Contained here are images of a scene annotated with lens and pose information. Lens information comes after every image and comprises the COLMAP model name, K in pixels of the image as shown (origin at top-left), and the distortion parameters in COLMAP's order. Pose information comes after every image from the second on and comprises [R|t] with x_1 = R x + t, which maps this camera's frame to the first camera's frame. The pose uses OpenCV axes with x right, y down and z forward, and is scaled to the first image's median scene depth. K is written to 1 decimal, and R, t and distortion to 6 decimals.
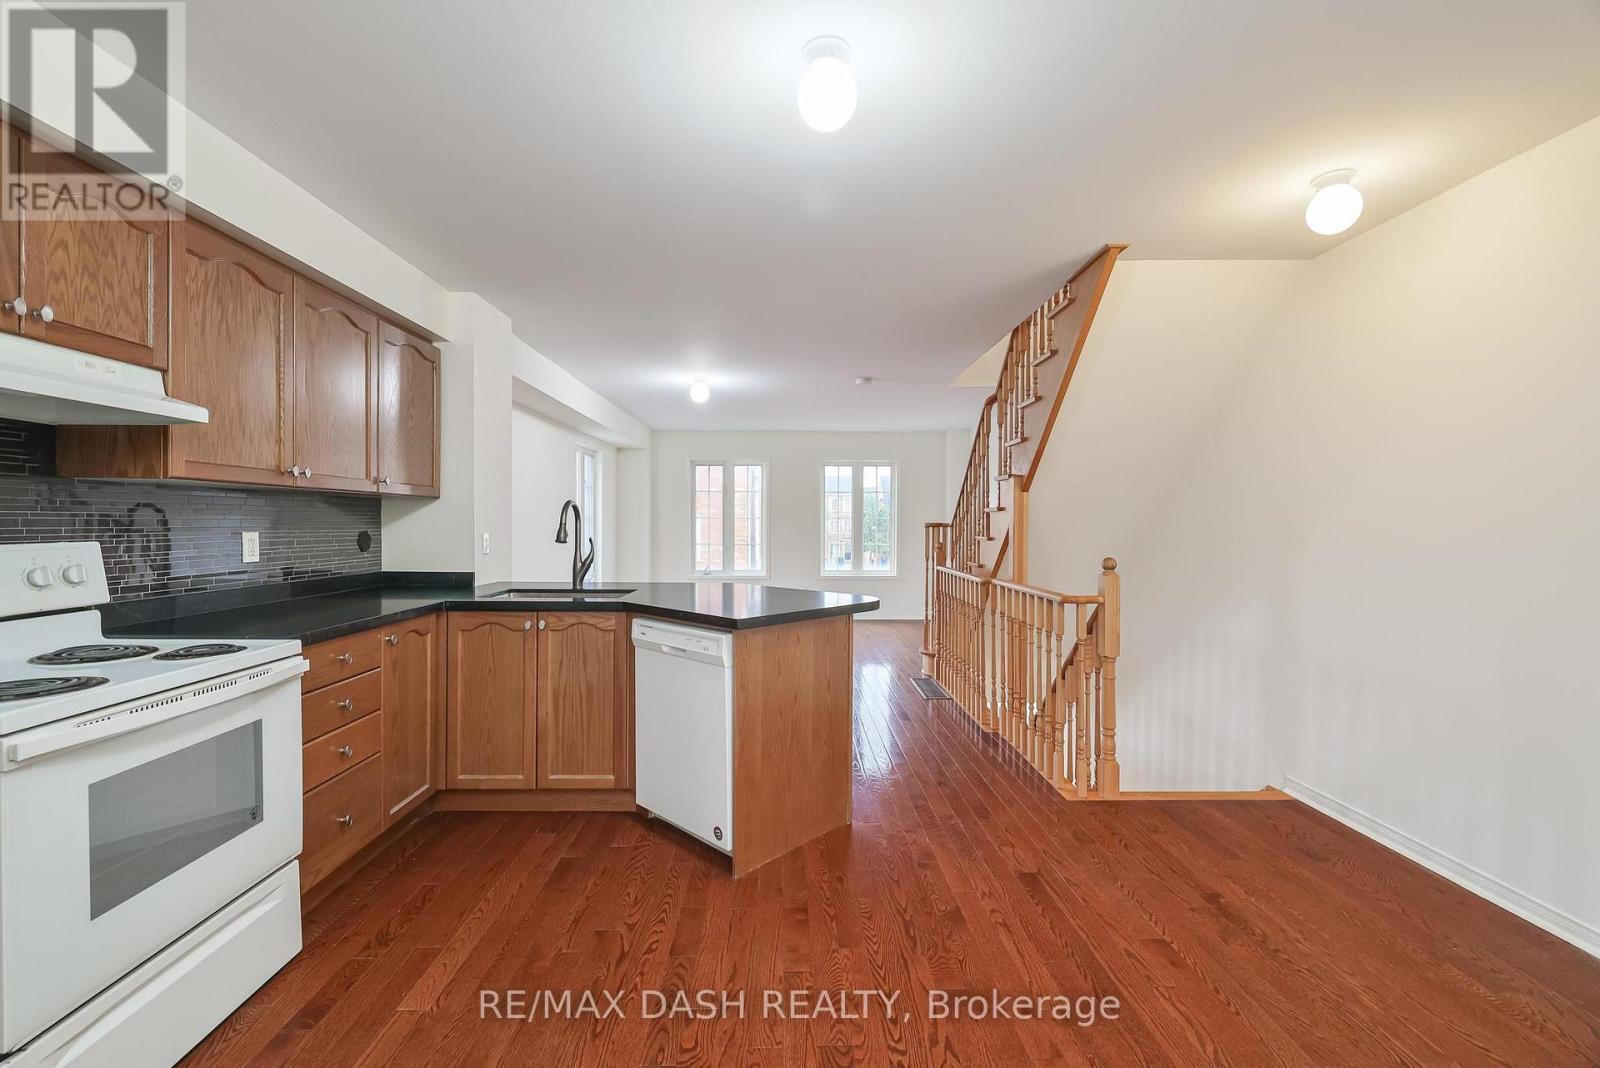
lens RADIAL K [[681.1, 0, 796.5], [0, 681.1, 530.0], [0, 0, 1]] dist [-0.002216, -0.001053]
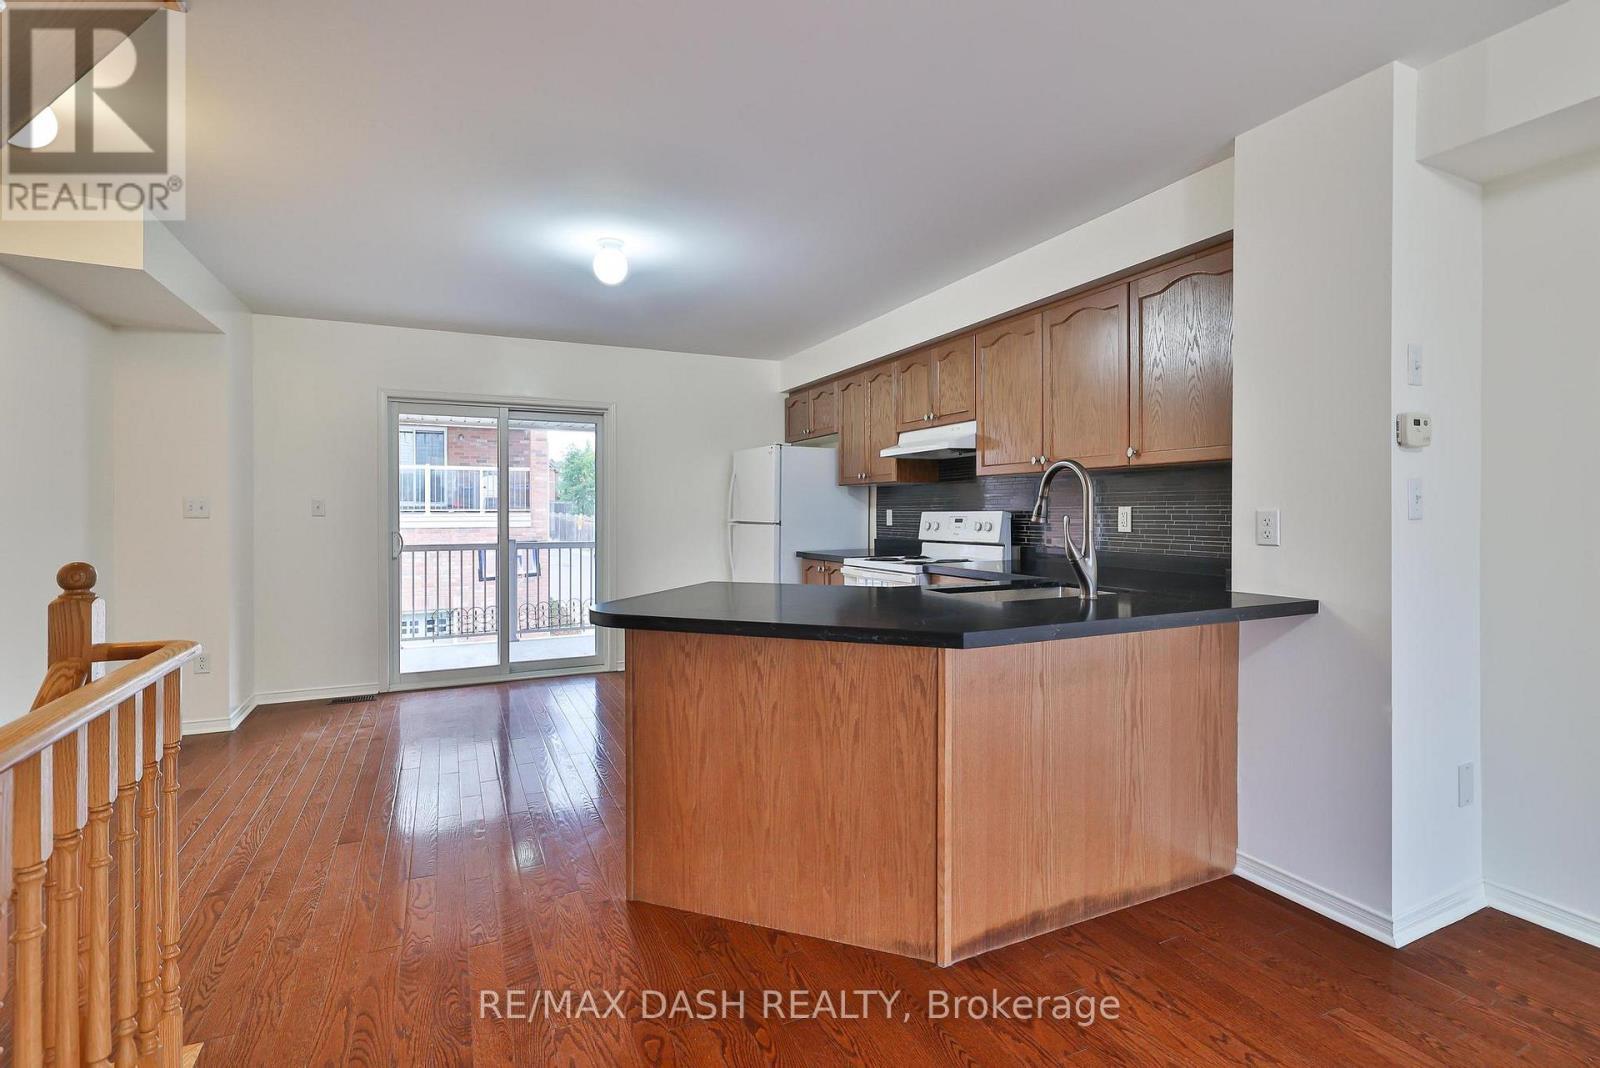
lens RADIAL K [[756.0, 0, 783.9], [0, 756.0, 493.9], [0, 0, 1]] dist [0.000056, -0.001283]
pose [[-0.920583, -0.008920, -0.390445, 0.268896], [-0.003132, 0.999876, -0.015460, 0.002852], [0.390534, -0.013010, -0.920497, 1.989976]]
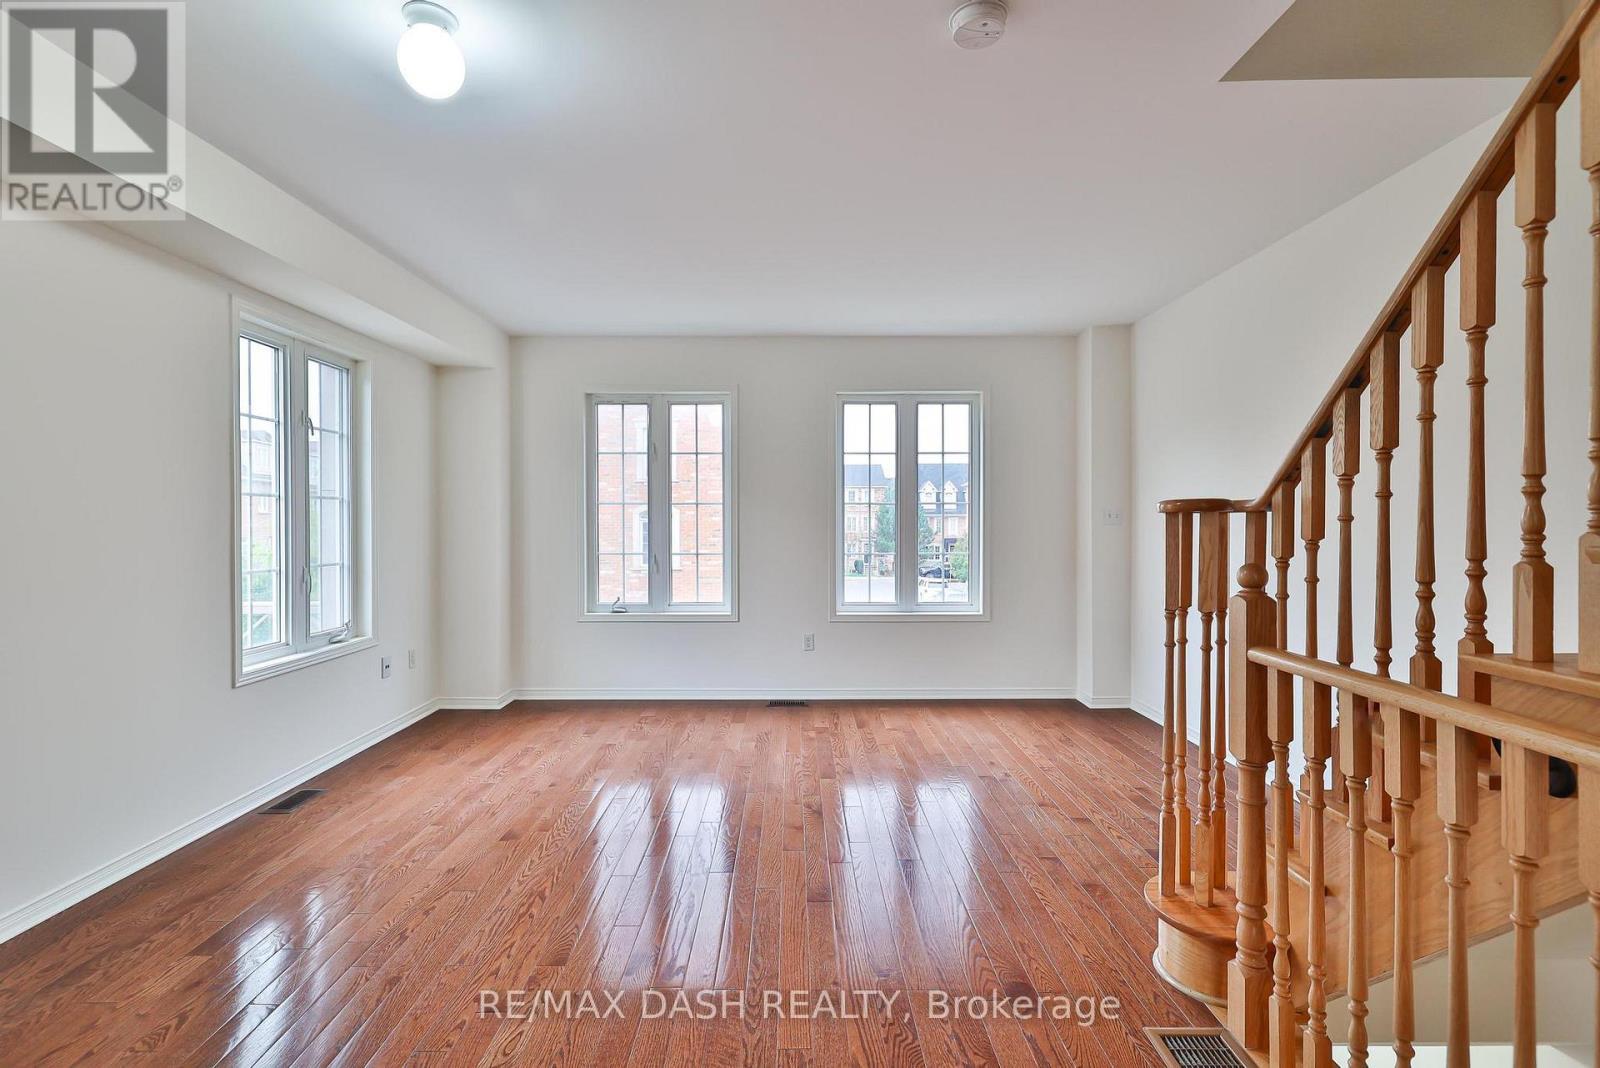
lens RADIAL K [[756.0, 0, 795.7], [0, 756.0, 526.3], [0, 0, 1]] dist [0.000056, -0.001283]
pose [[0.999893, -0.004374, -0.013965, 0.041522], [0.004325, 0.999984, -0.003515, 0.005802], [0.013980, 0.003454, 0.999896, 1.419350]]
